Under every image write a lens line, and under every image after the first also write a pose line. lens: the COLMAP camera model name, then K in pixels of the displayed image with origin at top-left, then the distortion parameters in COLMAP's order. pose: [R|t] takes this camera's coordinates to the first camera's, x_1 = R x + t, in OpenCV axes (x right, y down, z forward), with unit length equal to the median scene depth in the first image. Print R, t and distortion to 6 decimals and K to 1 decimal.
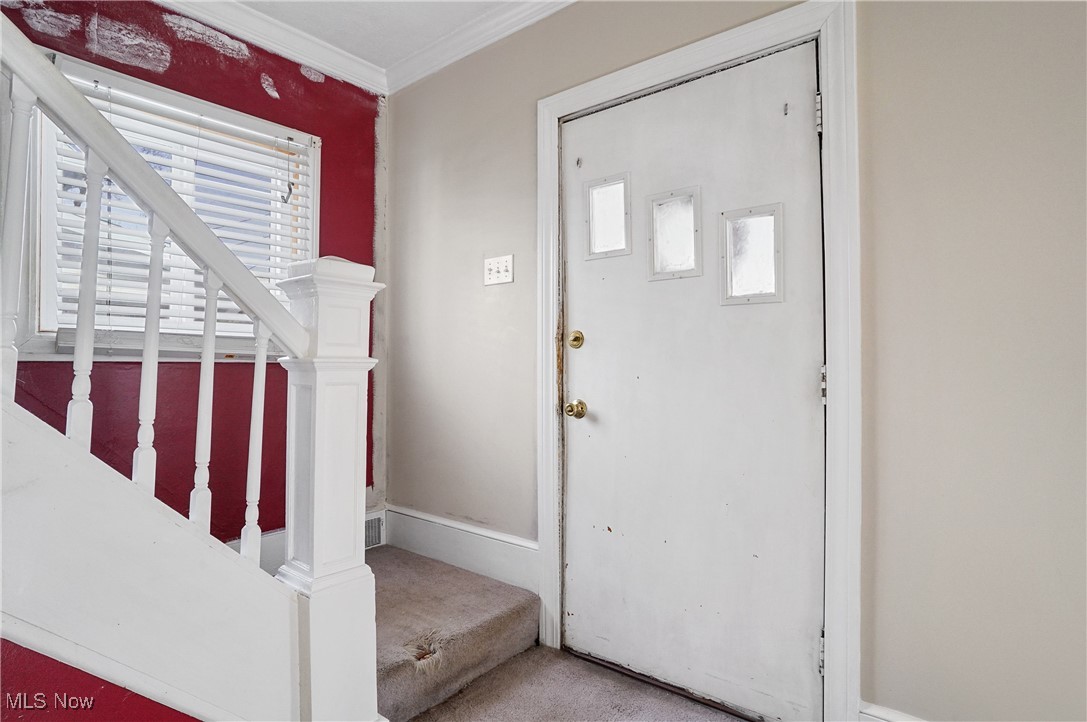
lens RADIAL K [[577.1, 0, 543.9], [0, 577.1, 361.5], [0, 0, 1]] dist [-0.061495, 0.030515]
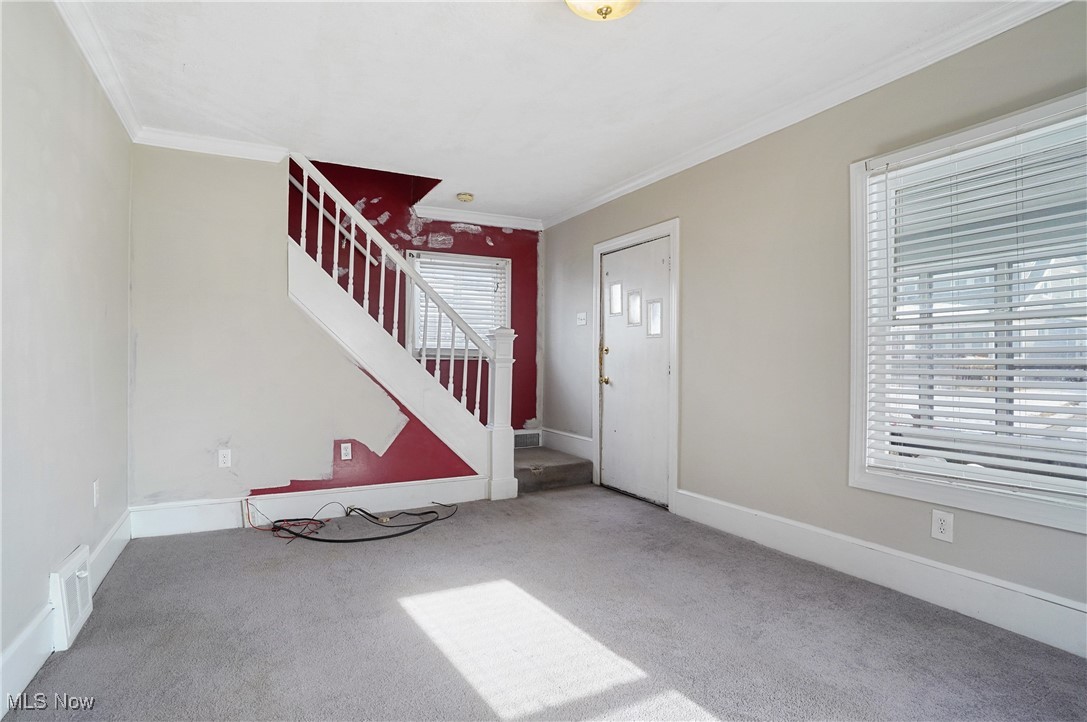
lens RADIAL K [[577.1, 0, 542.8], [0, 577.1, 363.3], [0, 0, 1]] dist [-0.061495, 0.030515]
pose [[0.916613, 0.006951, -0.399715, 0.742854], [-0.002433, 0.999927, 0.011807, -0.013342], [0.399768, -0.009850, 0.916563, -1.217219]]
